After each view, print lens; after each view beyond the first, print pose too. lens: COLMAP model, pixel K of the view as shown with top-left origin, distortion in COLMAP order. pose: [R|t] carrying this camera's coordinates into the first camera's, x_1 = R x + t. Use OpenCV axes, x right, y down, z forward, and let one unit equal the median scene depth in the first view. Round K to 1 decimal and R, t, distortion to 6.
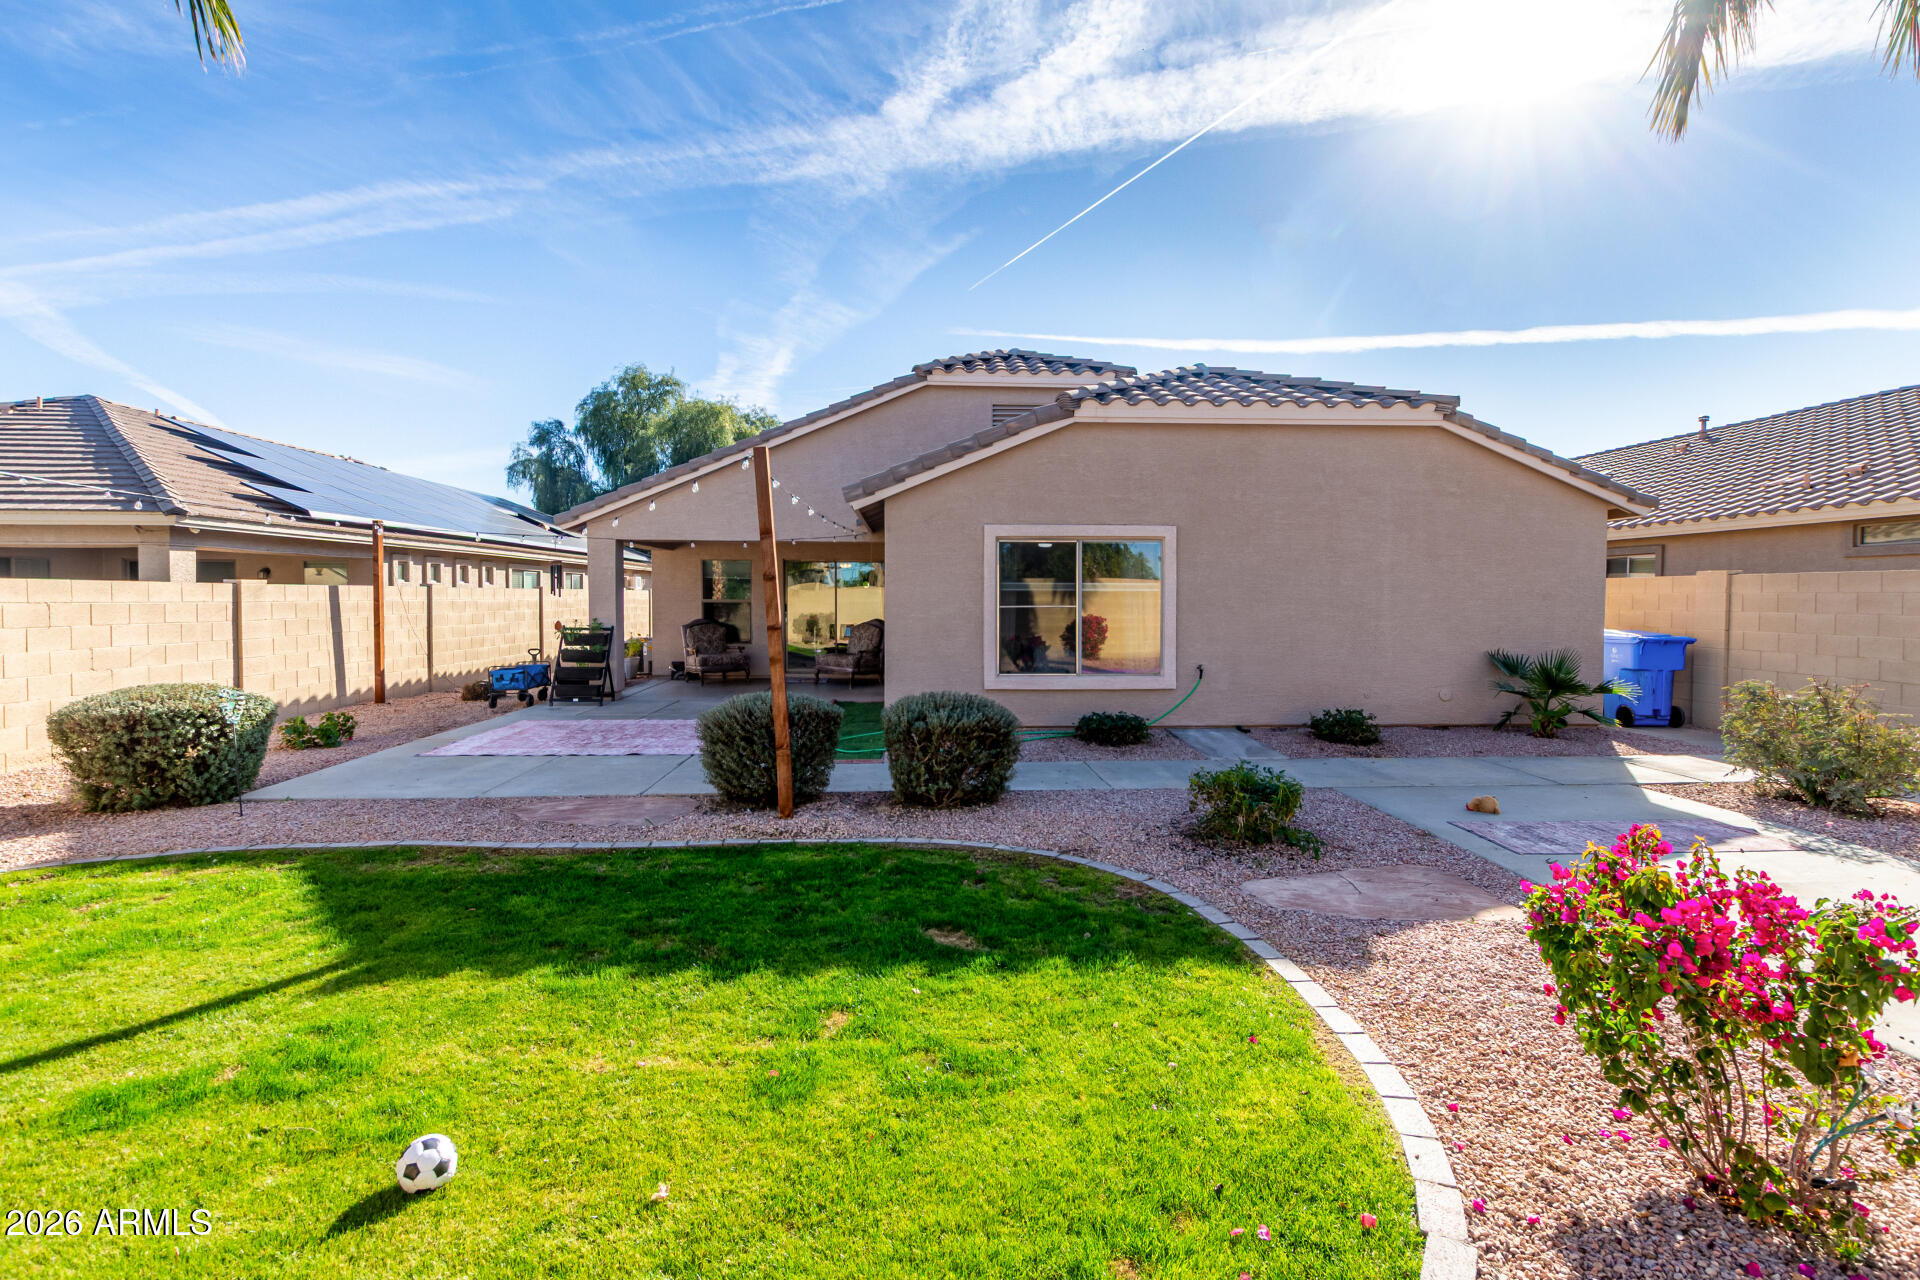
lens RADIAL K [[894.6, 0, 960.0], [0, 894.6, 640.0], [0, 0, 1]] dist [0.004188, 0.000427]
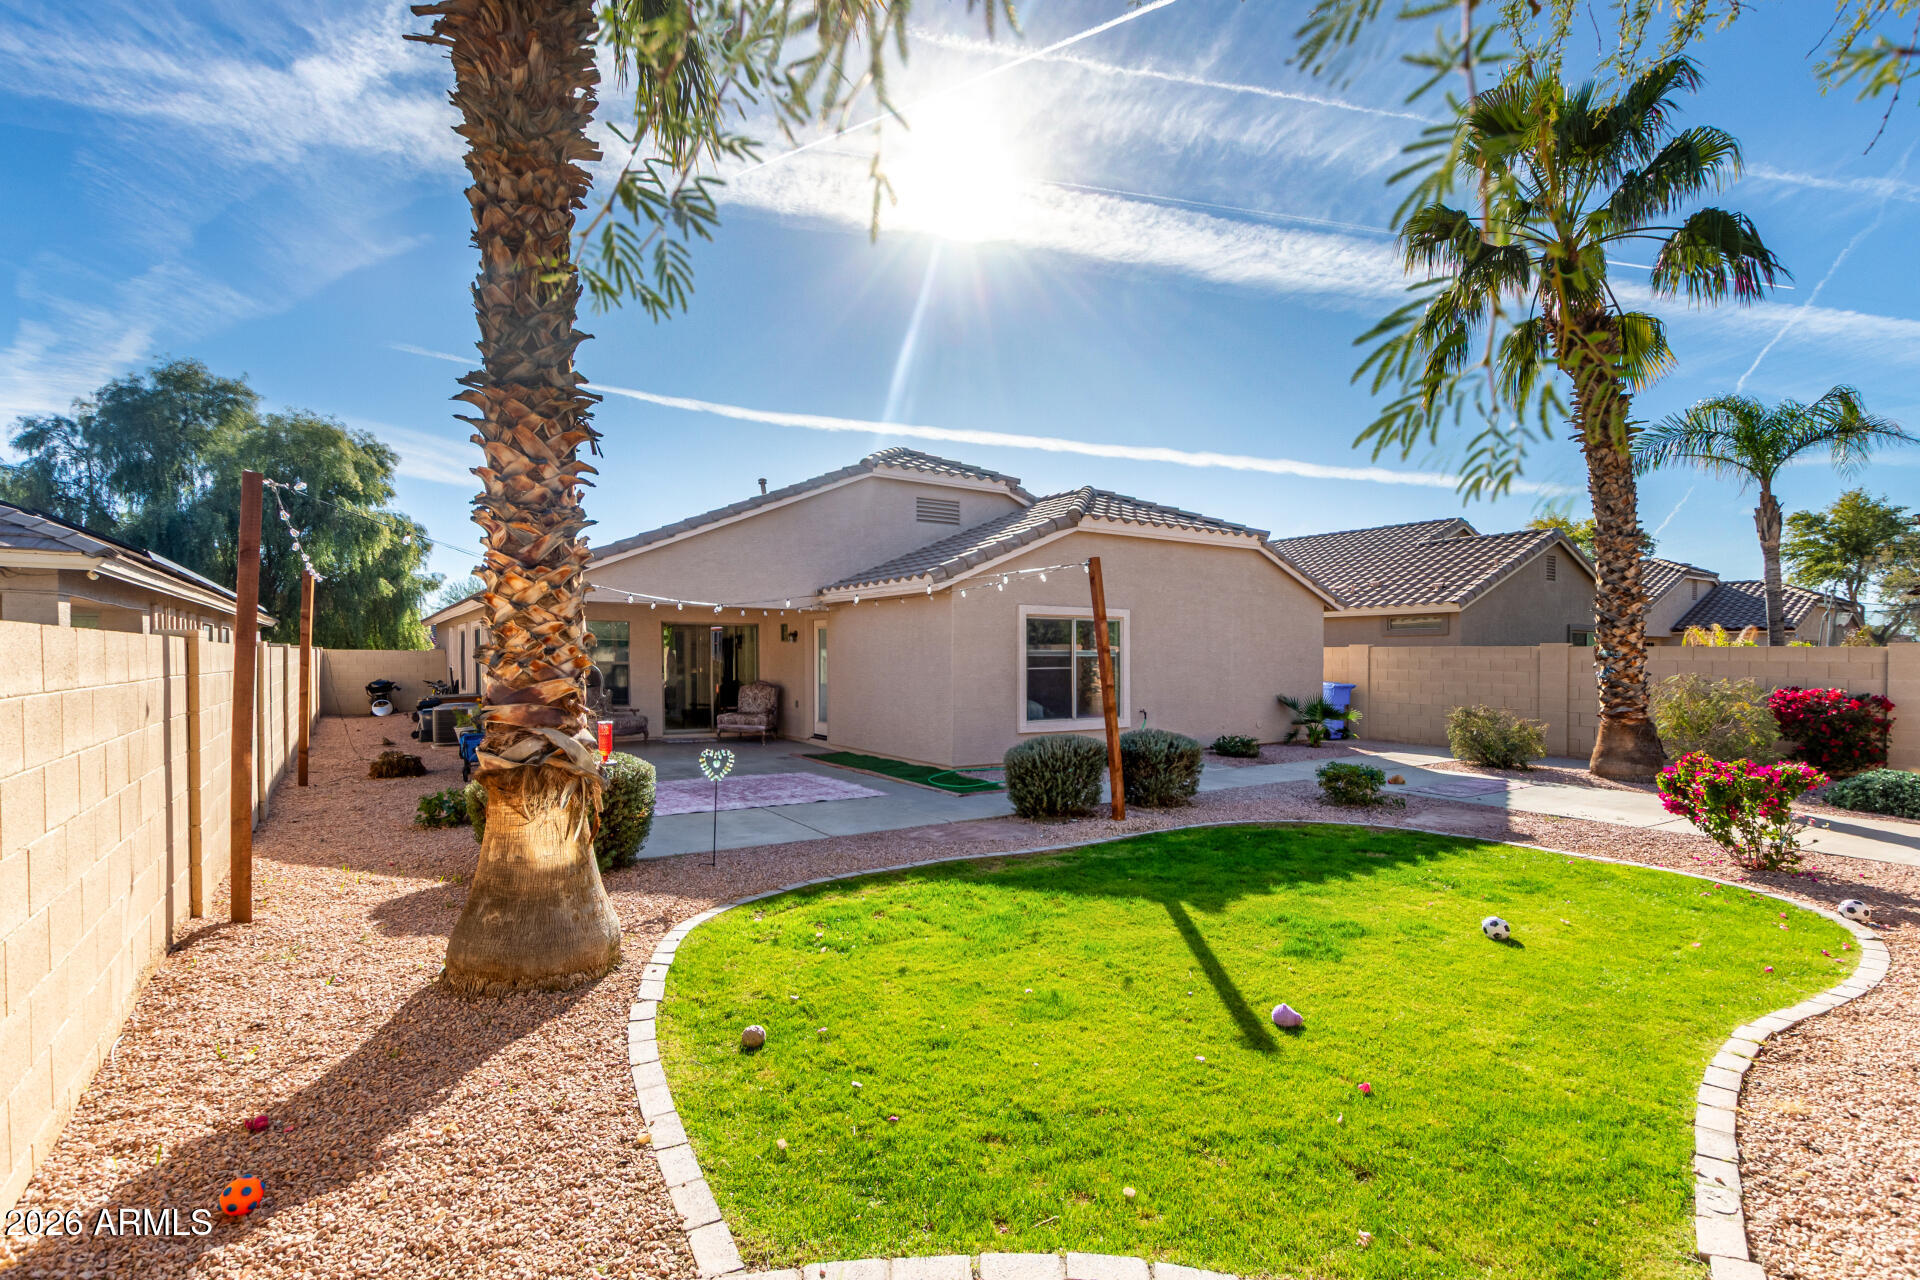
lens RADIAL K [[890.6, 0, 959.9], [0, 890.6, 672.1], [0, 0, 1]] dist [0.003072, 0.000308]
pose [[0.863045, -0.007959, 0.505064, -0.689973], [0.022152, 0.999510, -0.022104, -0.005280], [-0.504640, 0.030265, 0.862799, -0.058600]]
